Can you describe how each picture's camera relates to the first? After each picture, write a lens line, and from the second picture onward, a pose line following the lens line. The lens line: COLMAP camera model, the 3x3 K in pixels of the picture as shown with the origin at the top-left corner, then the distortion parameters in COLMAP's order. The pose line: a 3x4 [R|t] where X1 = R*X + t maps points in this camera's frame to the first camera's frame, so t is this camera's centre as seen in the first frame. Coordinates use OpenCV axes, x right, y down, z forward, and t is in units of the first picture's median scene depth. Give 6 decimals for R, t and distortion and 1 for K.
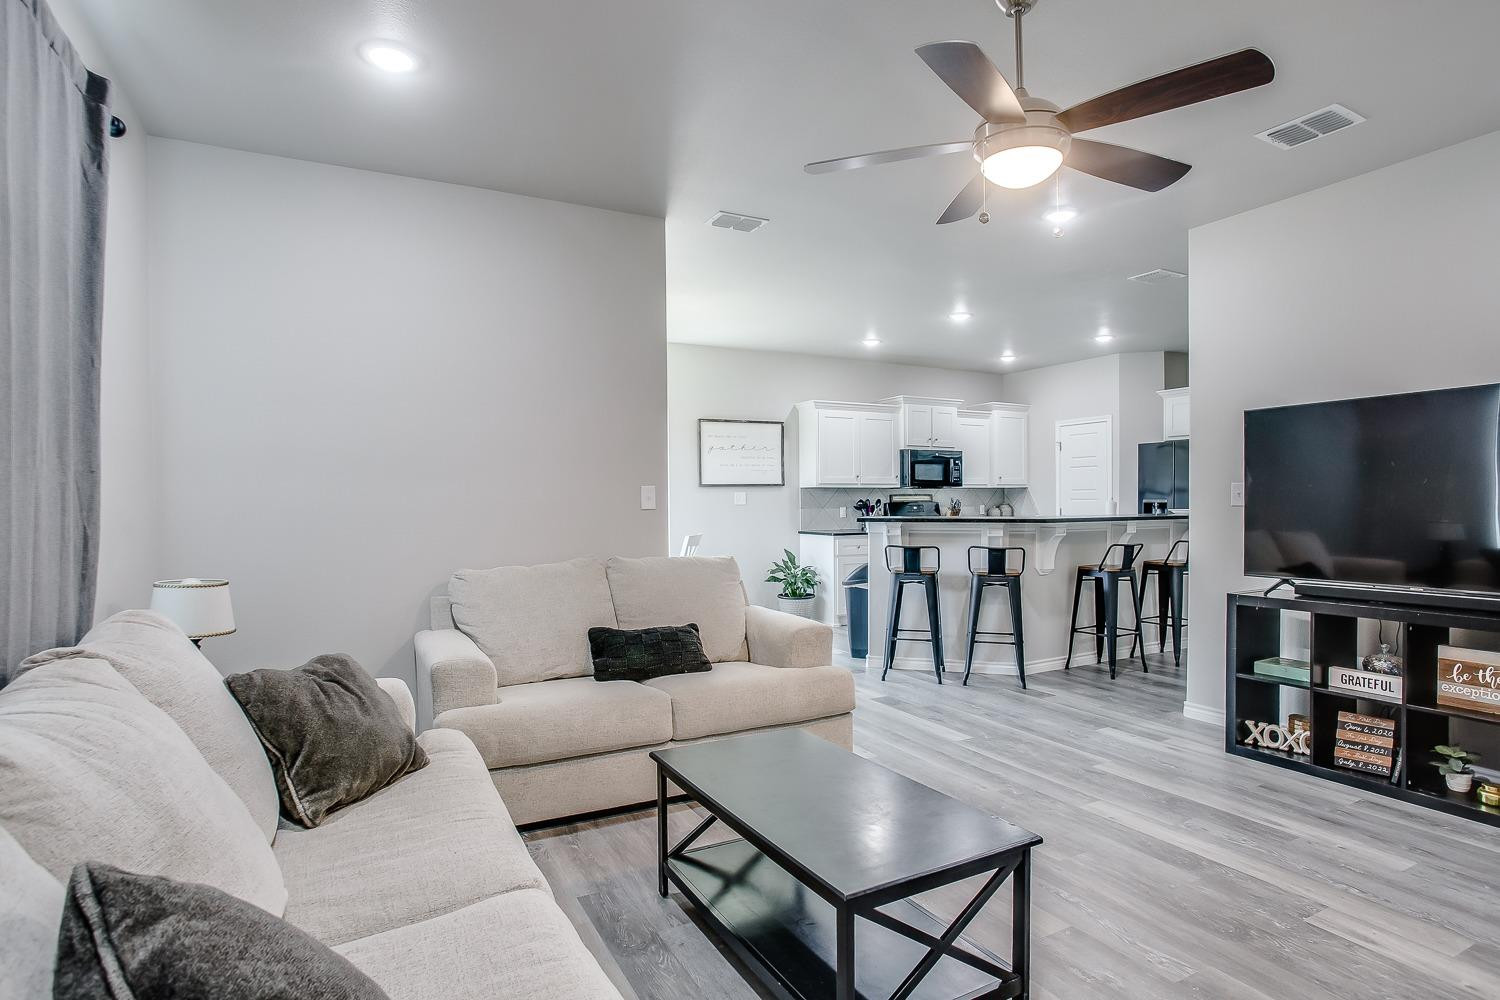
lens RADIAL K [[814.5, 0, 758.4], [0, 814.5, 501.3], [0, 0, 1]] dist [-0.022495, 0.007354]
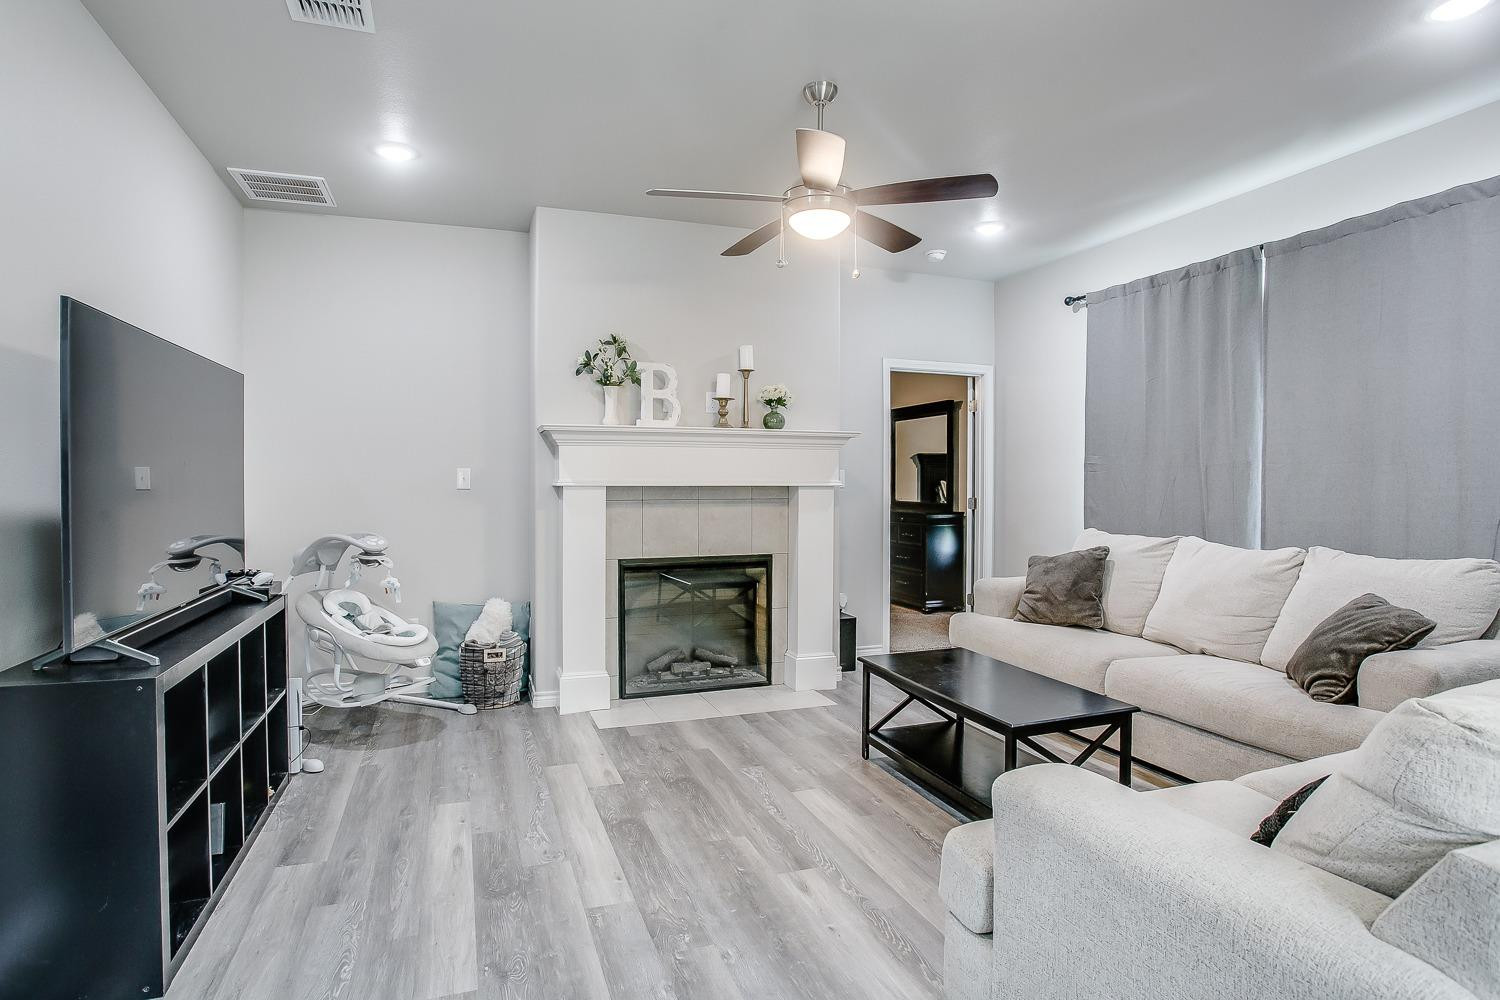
lens RADIAL K [[814.5, 0, 742.6], [0, 814.5, 493.6], [0, 0, 1]] dist [-0.022495, 0.007354]
pose [[-0.987463, 0.001279, 0.157844, 0.182707], [0.003578, 0.999892, 0.014279, -0.004053], [-0.157809, 0.014665, -0.987361, 1.740521]]
